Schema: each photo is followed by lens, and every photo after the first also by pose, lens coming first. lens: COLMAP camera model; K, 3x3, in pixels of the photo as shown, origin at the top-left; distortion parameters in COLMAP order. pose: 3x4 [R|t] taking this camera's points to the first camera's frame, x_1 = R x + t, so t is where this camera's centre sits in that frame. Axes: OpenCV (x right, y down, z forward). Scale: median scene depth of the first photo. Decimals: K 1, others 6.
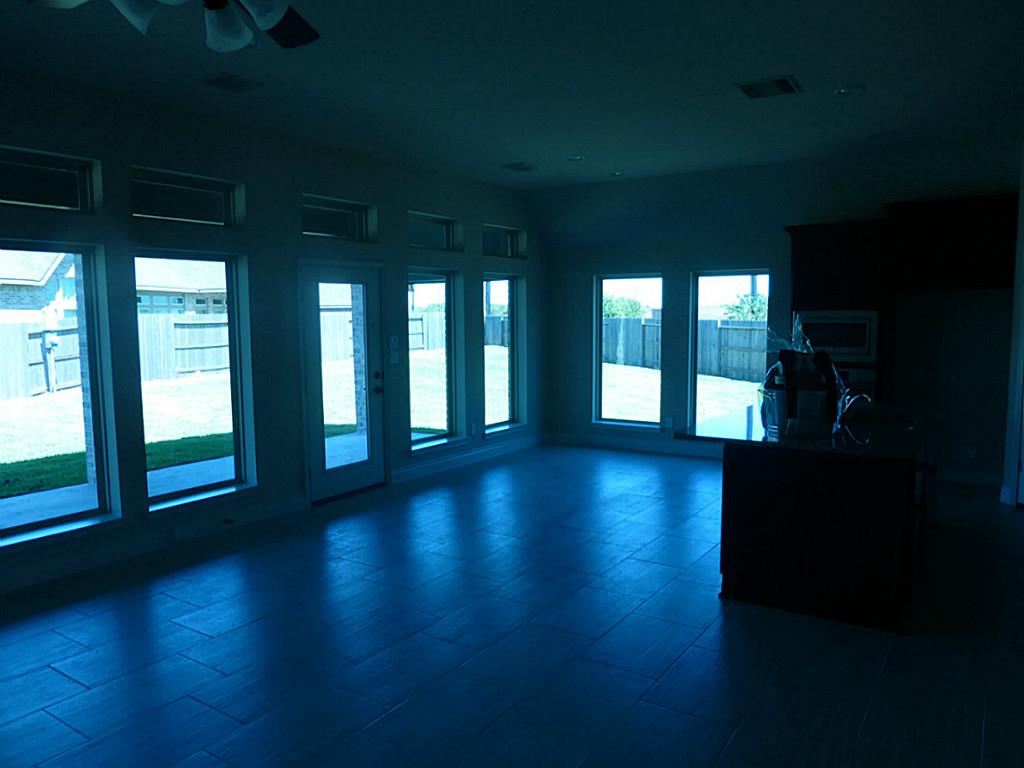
lens RADIAL K [[750.8, 0, 510.7], [0, 750.8, 389.4], [0, 0, 1]] dist [-0.006440, 0.001955]
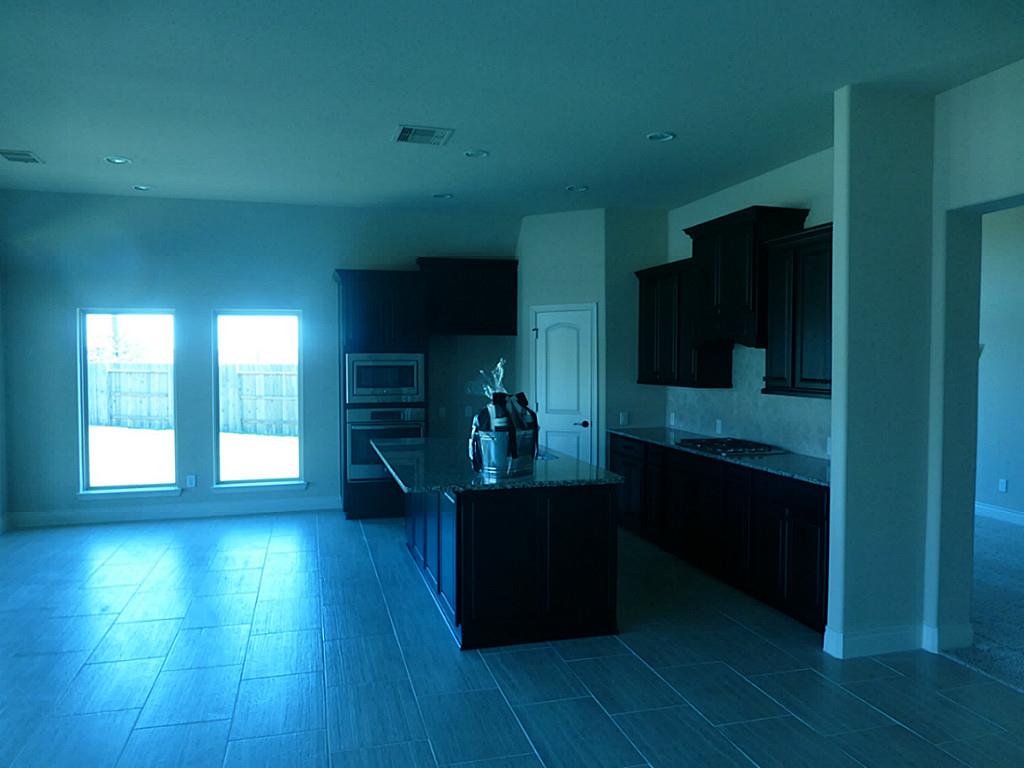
lens RADIAL K [[750.8, 0, 505.8], [0, 750.8, 379.7], [0, 0, 1]] dist [-0.006440, 0.001955]
pose [[0.659828, -0.020255, 0.751144, -0.182681], [0.071987, 0.996743, -0.036357, -0.014349], [-0.747960, 0.078062, 0.659137, 0.141970]]
